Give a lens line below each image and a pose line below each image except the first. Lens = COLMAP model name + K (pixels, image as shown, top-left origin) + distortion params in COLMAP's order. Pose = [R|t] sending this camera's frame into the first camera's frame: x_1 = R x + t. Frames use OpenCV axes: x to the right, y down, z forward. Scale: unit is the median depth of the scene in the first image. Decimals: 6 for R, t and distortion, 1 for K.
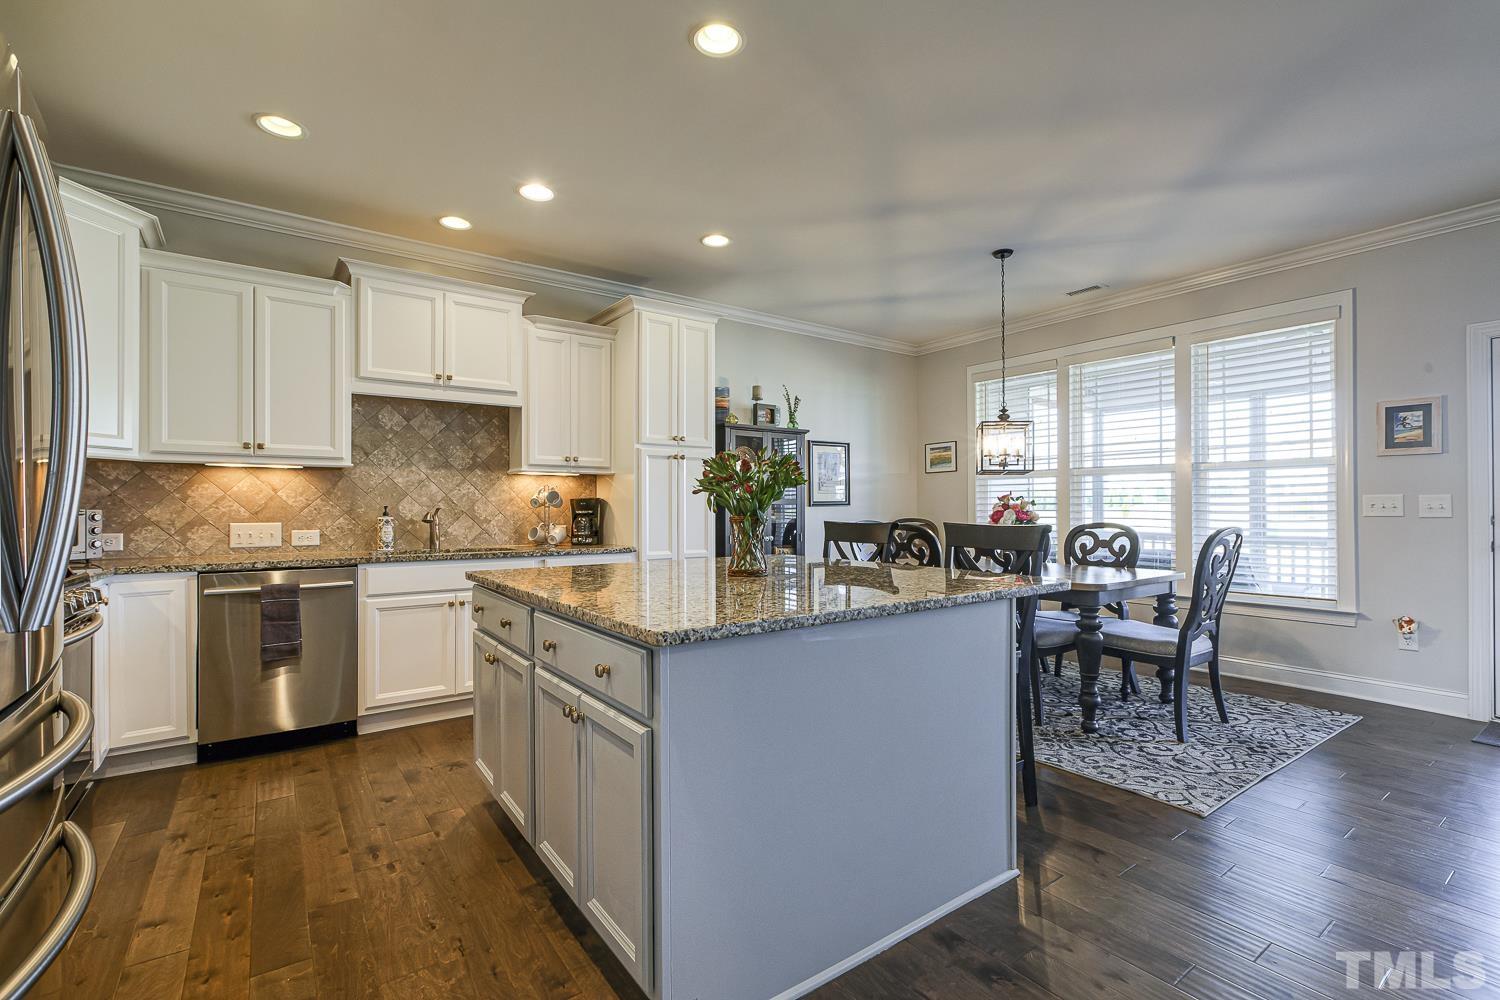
lens RADIAL K [[666.5, 0, 748.9], [0, 666.5, 503.7], [0, 0, 1]] dist [-0.006428, 0.003539]
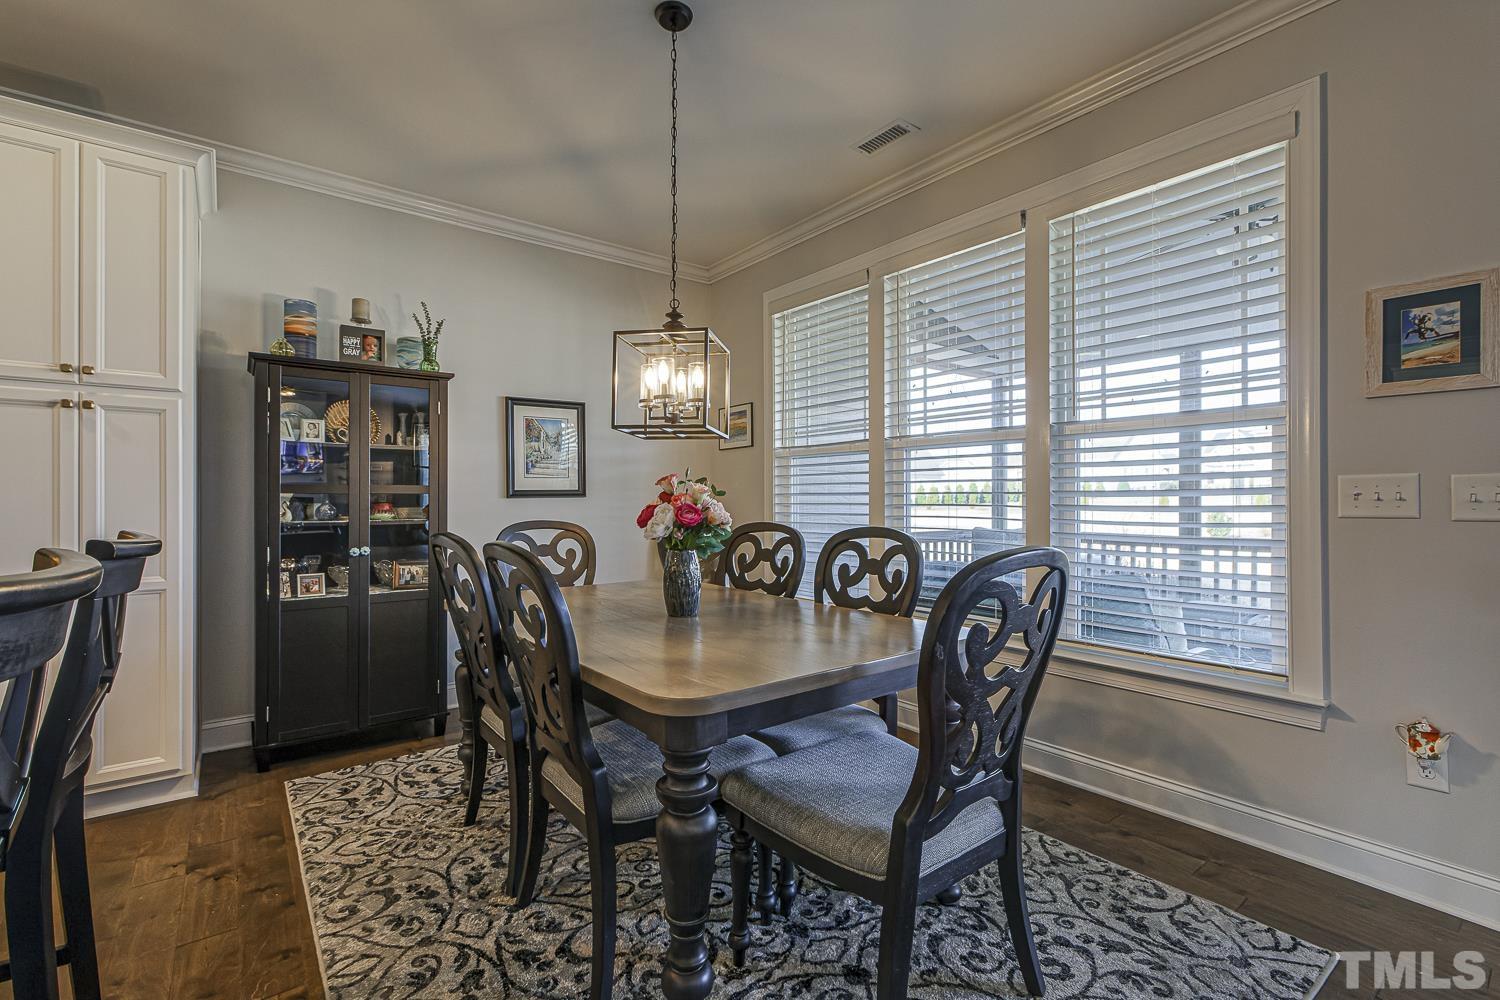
lens RADIAL K [[666.5, 0, 744.8], [0, 666.5, 499.1], [0, 0, 1]] dist [-0.006428, 0.003539]
pose [[0.999355, -0.000171, 0.035897, 0.465297], [-0.000049, 0.999981, 0.006147, 0.002175], [-0.035897, -0.006145, 0.999337, 0.522933]]
